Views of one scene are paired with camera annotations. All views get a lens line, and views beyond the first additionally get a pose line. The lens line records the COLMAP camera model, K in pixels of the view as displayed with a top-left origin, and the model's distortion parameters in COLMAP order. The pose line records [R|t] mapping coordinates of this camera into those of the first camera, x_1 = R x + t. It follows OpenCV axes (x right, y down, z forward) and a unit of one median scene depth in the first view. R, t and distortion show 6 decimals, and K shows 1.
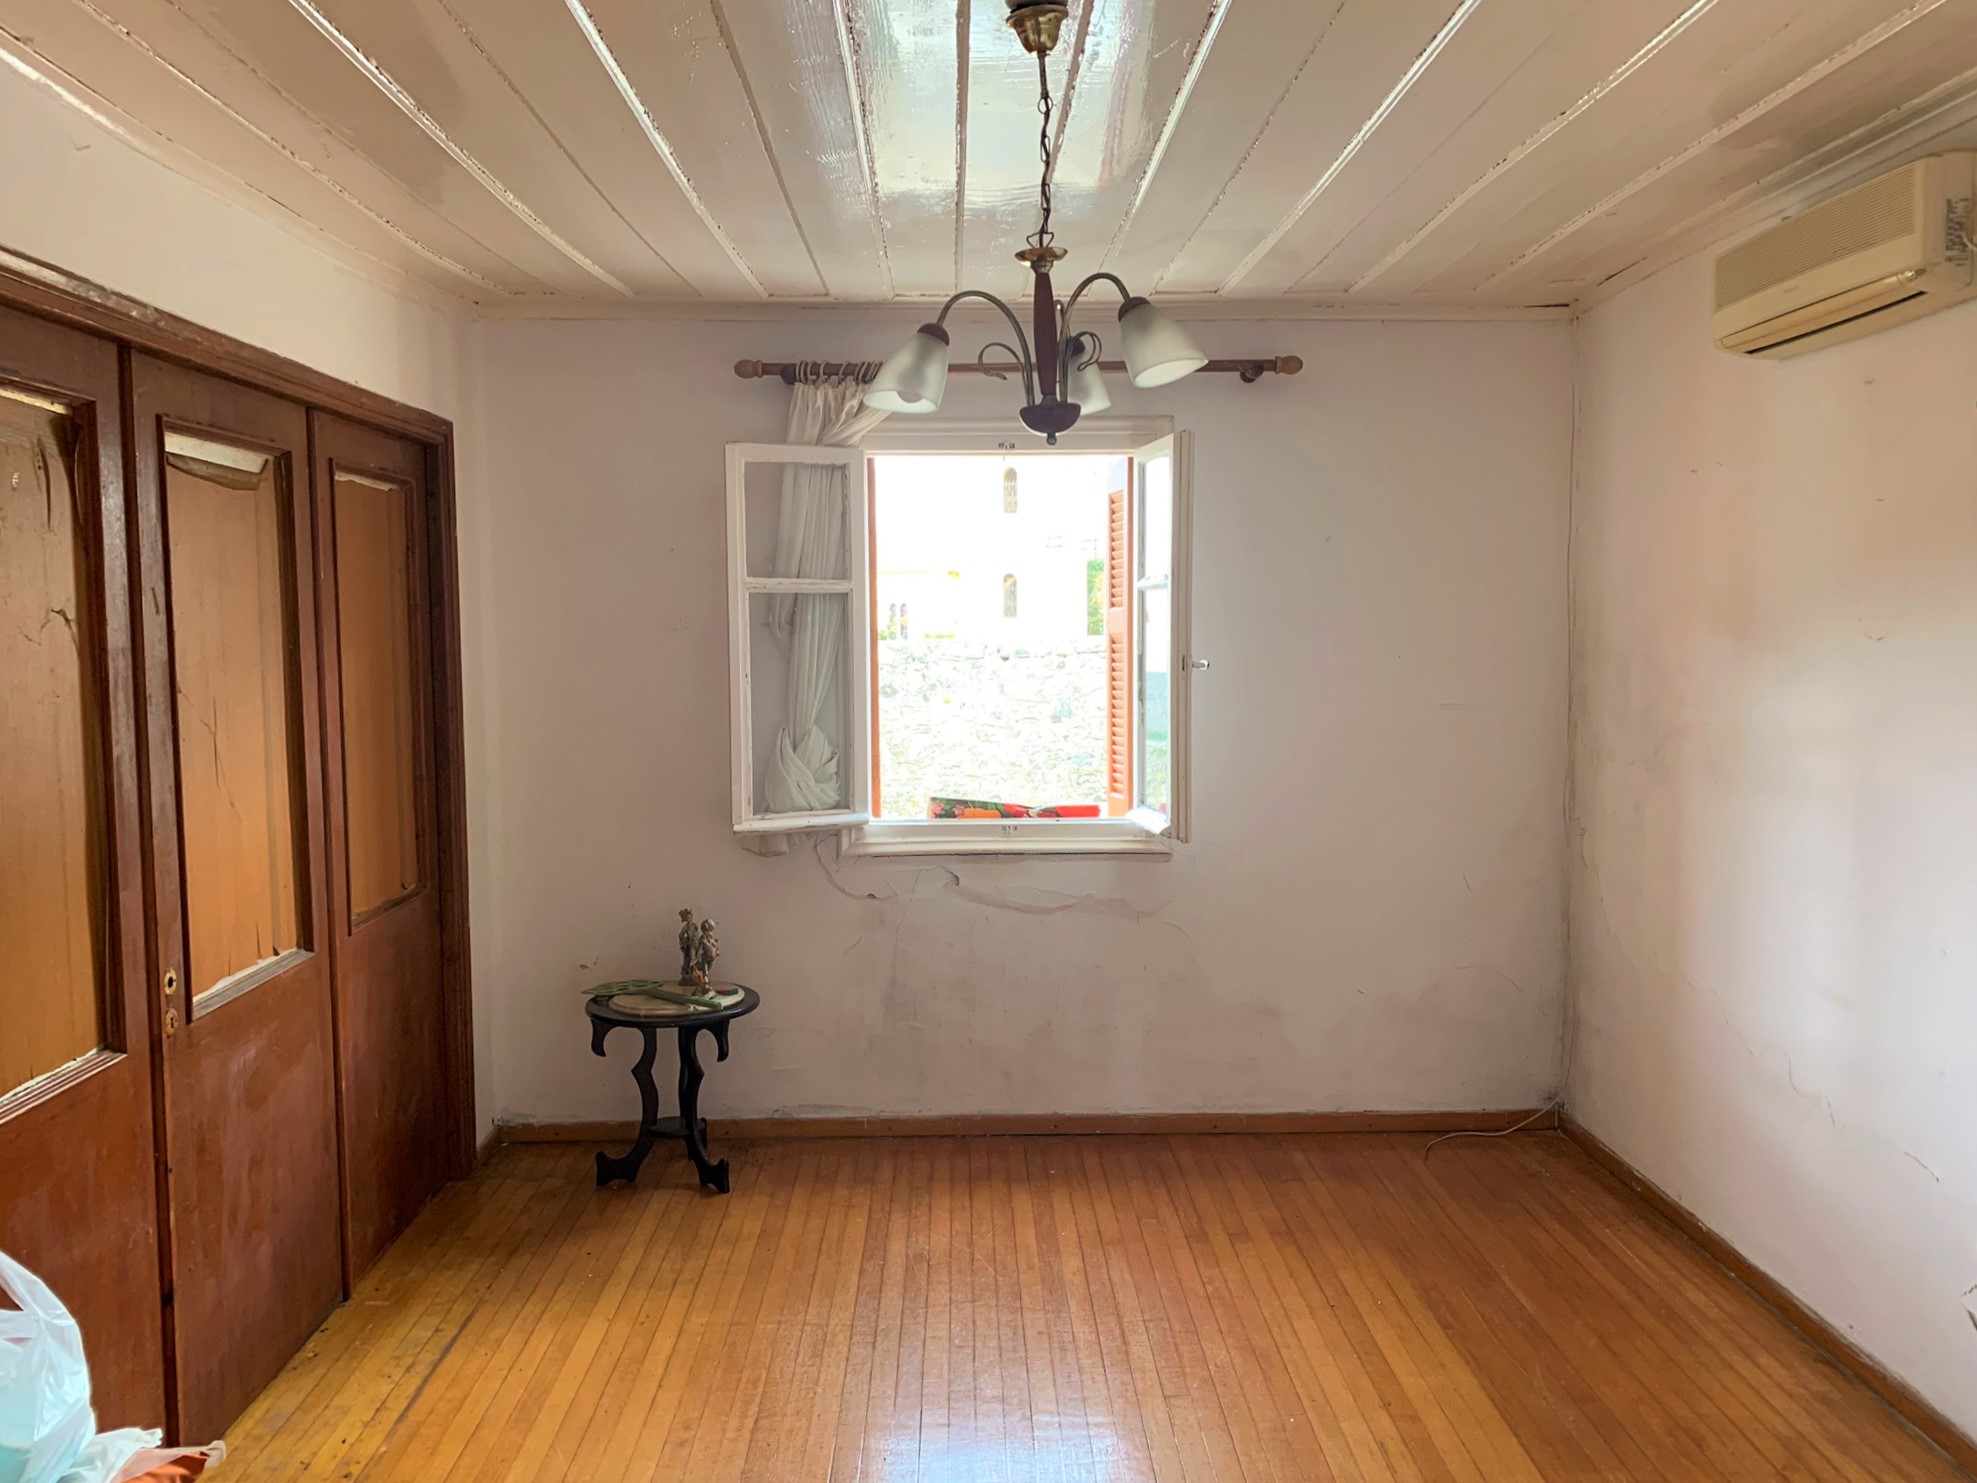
lens RADIAL K [[1555.4, 0, 973.6], [0, 1555.4, 713.2], [0, 0, 1]] dist [0.056123, -0.073215]
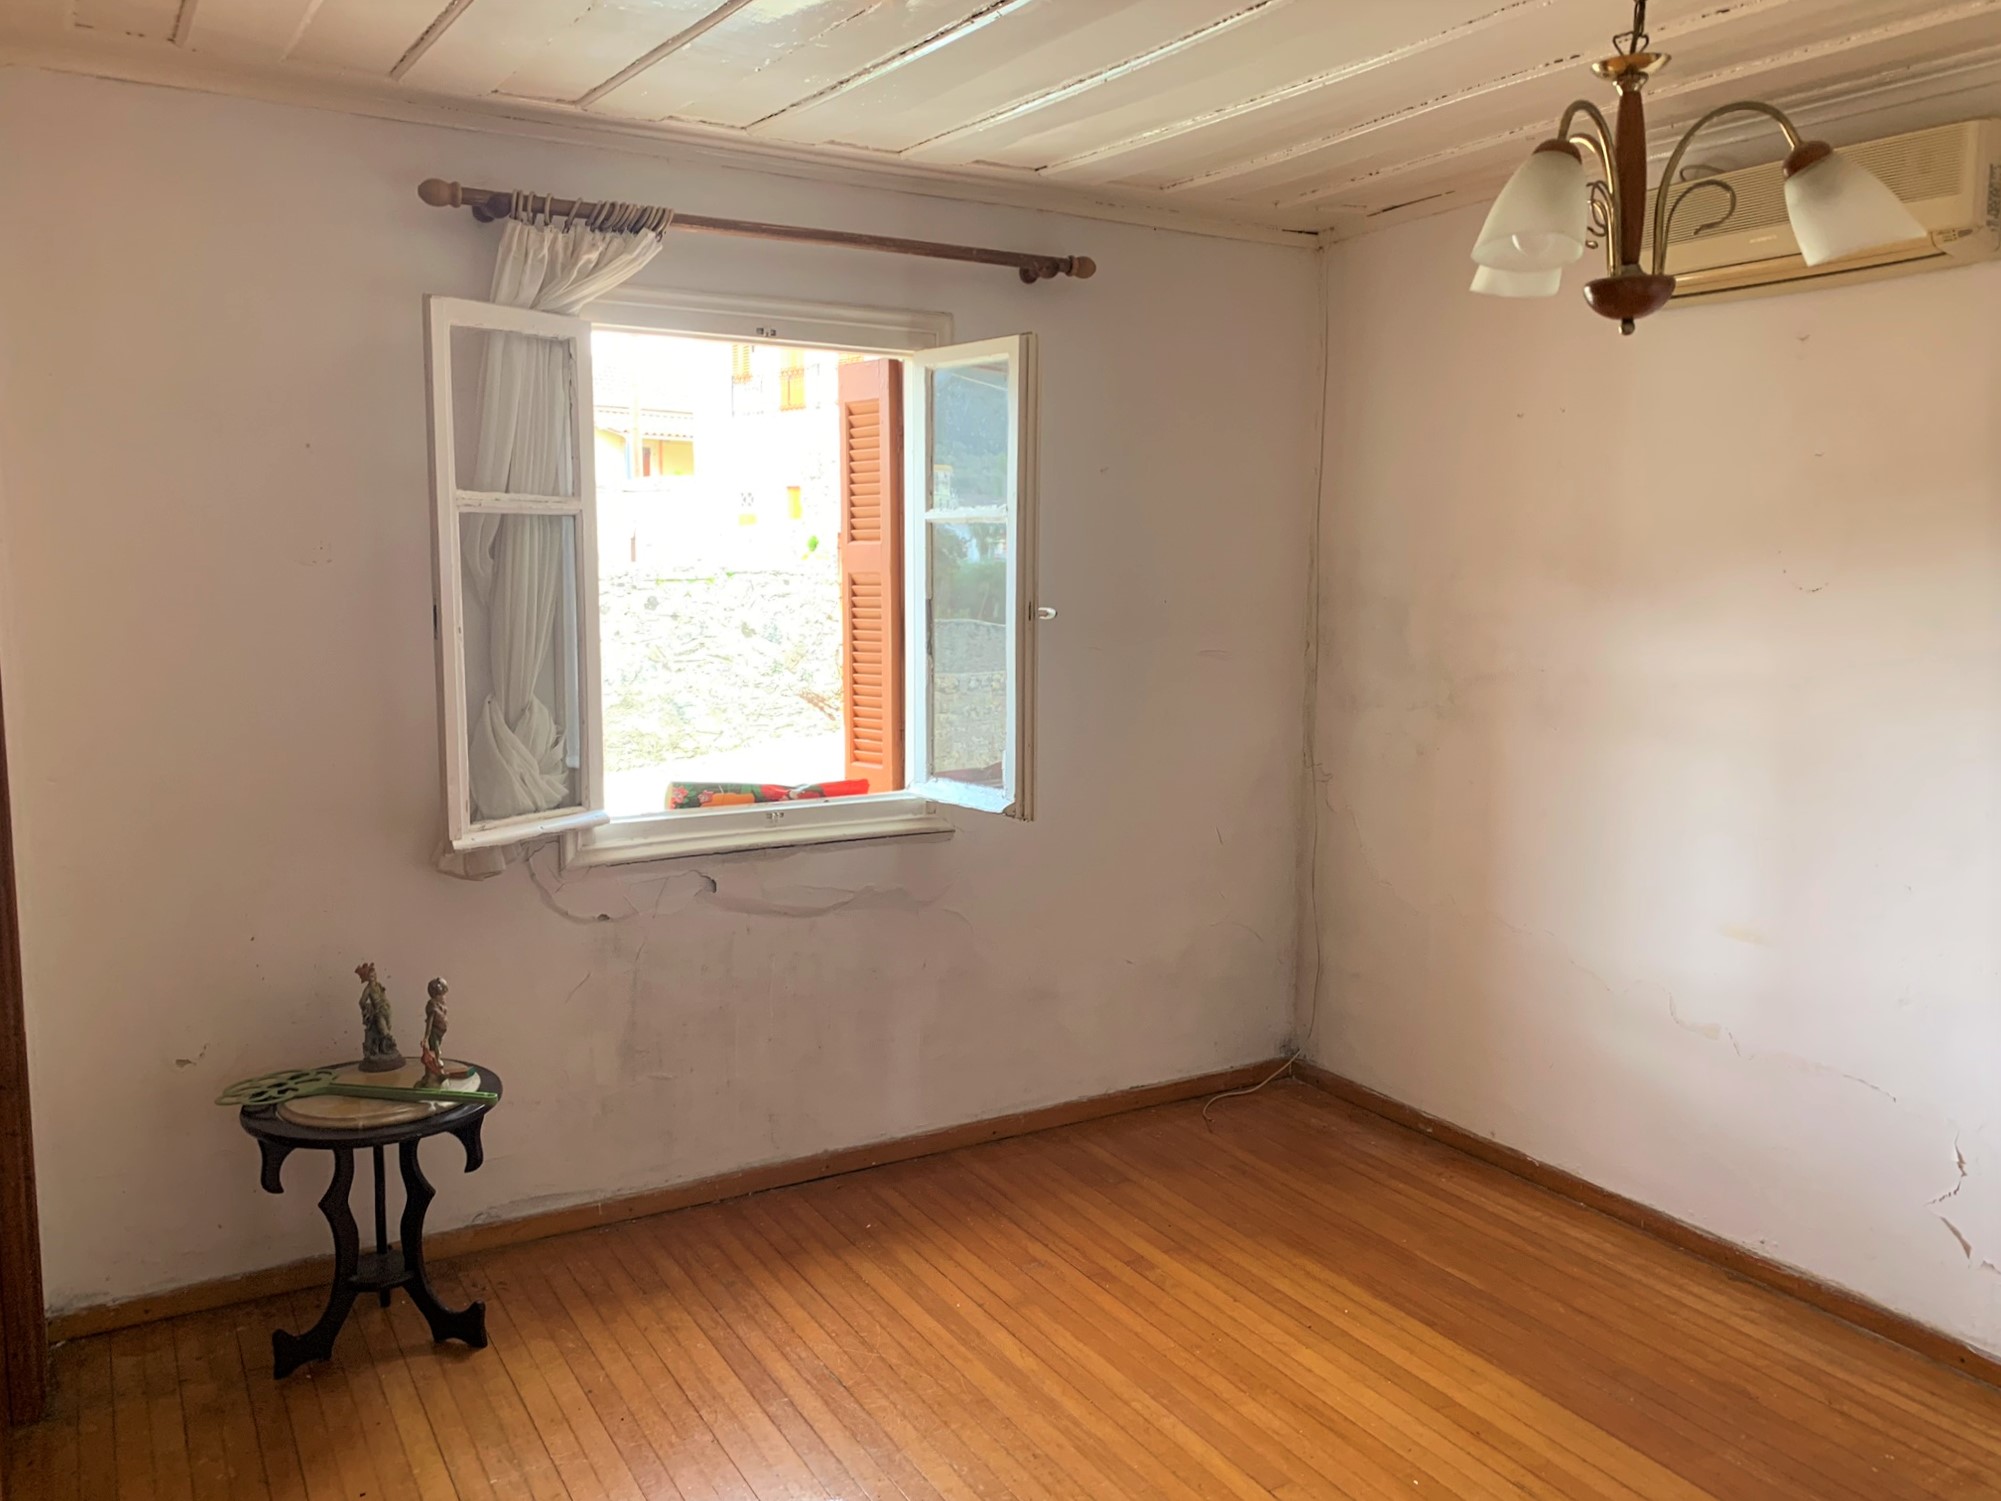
lens RADIAL K [[1574.3, 0, 1015.6], [0, 1574.3, 731.5], [0, 0, 1]] dist [0.056123, -0.073215]
pose [[0.868989, -0.044068, 0.492865, -0.285317], [0.015257, 0.997939, 0.062327, -0.019529], [-0.494596, -0.046642, 0.867871, 0.245743]]
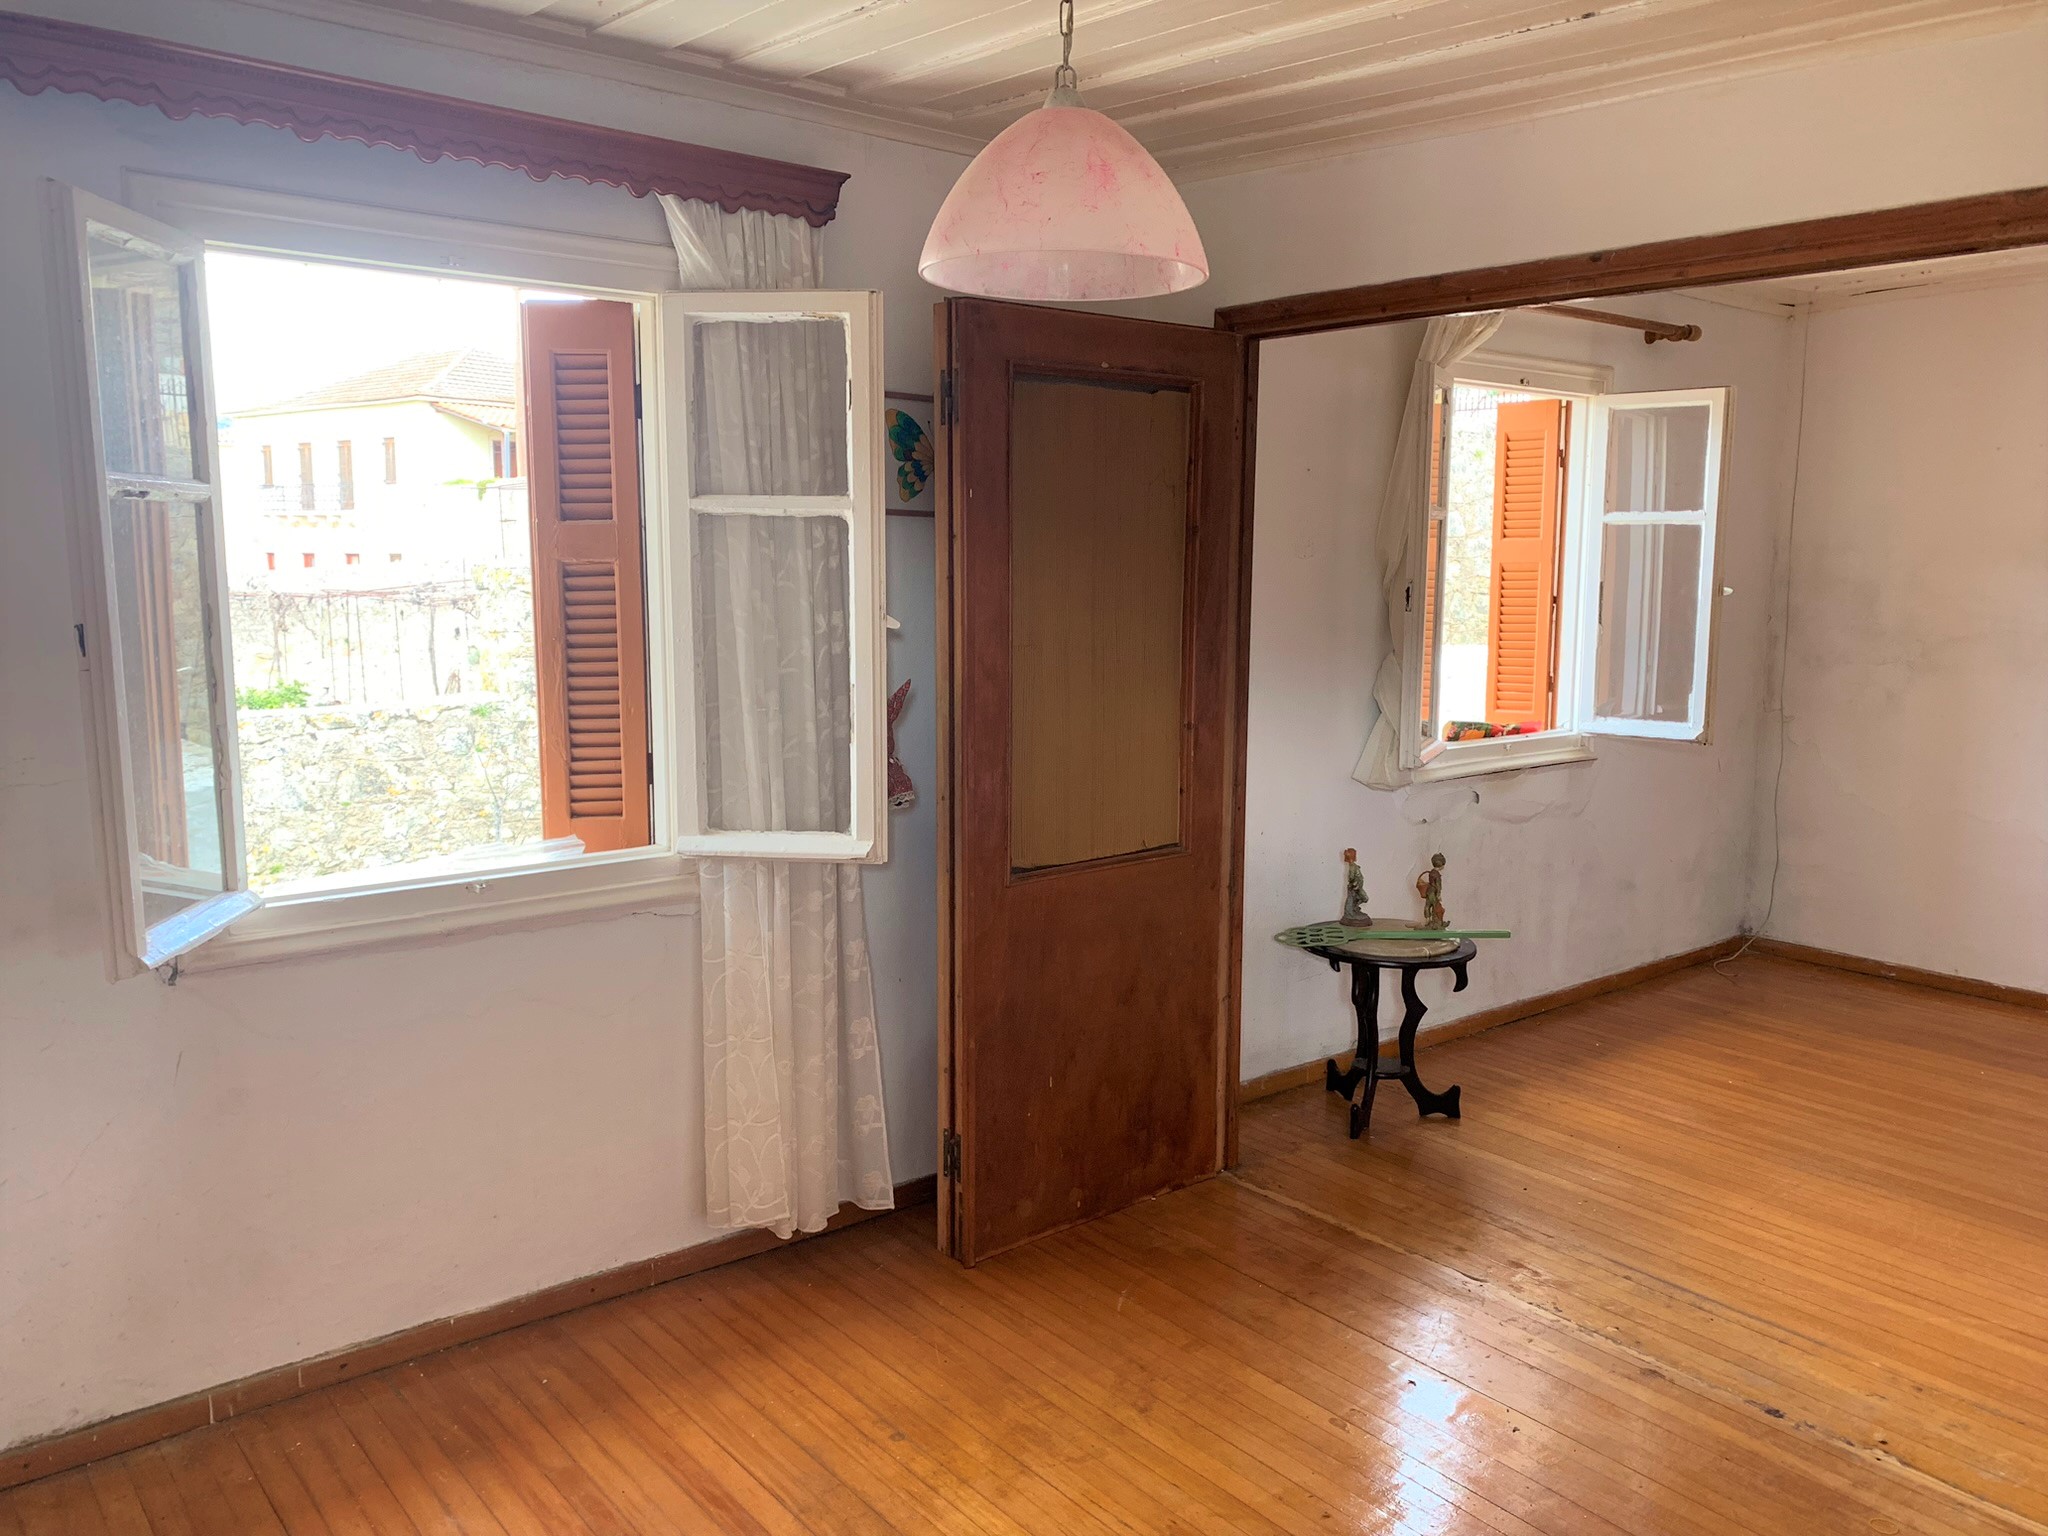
lens RADIAL K [[1611.3, 0, 1039.1], [0, 1611.3, 772.0], [0, 0, 1]] dist [0.056123, -0.073215]
pose [[0.779632, -0.075339, 0.621690, -0.978468], [0.020021, 0.995228, 0.095498, -0.022512], [-0.625918, -0.062006, 0.777420, 0.354664]]
